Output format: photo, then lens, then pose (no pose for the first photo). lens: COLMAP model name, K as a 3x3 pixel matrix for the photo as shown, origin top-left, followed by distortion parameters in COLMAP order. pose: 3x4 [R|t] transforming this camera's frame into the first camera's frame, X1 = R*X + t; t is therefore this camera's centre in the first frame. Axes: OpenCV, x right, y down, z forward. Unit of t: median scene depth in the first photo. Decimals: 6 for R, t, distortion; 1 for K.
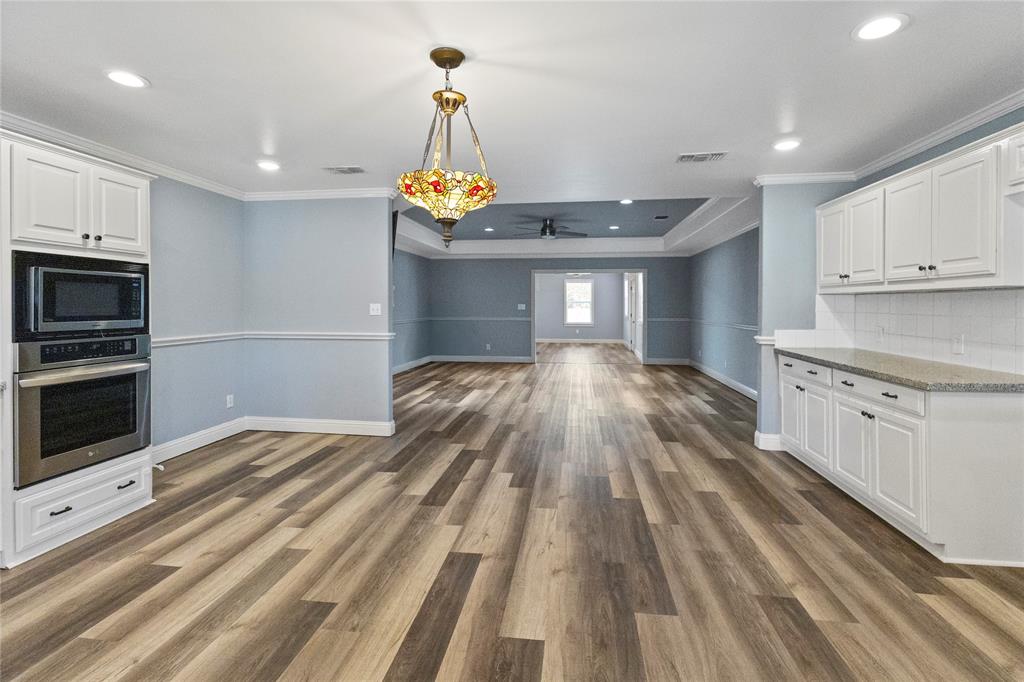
lens RADIAL K [[484.2, 0, 513.5], [0, 484.2, 305.0], [0, 0, 1]] dist [0.003138, 0.000319]
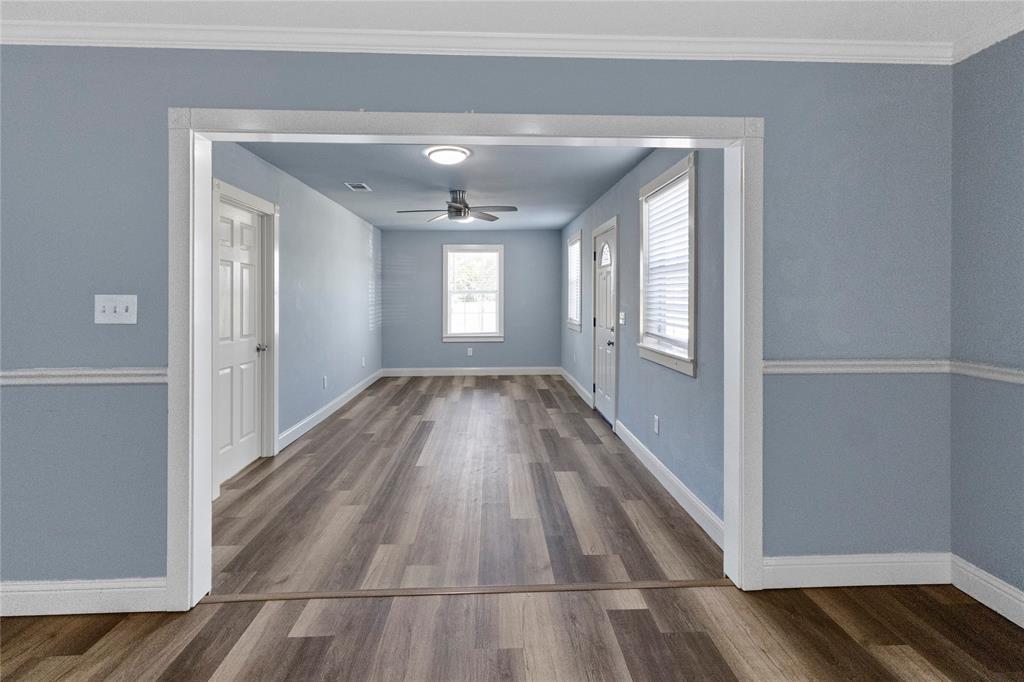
lens RADIAL K [[488.8, 0, 513.0], [0, 488.8, 294.2], [0, 0, 1]] dist [0.002729, -0.000760]
pose [[0.982263, 0.001475, 0.187504, 0.481156], [-0.000869, 0.999994, -0.003317, -0.003959], [-0.187508, 0.003095, 0.982258, 2.983484]]
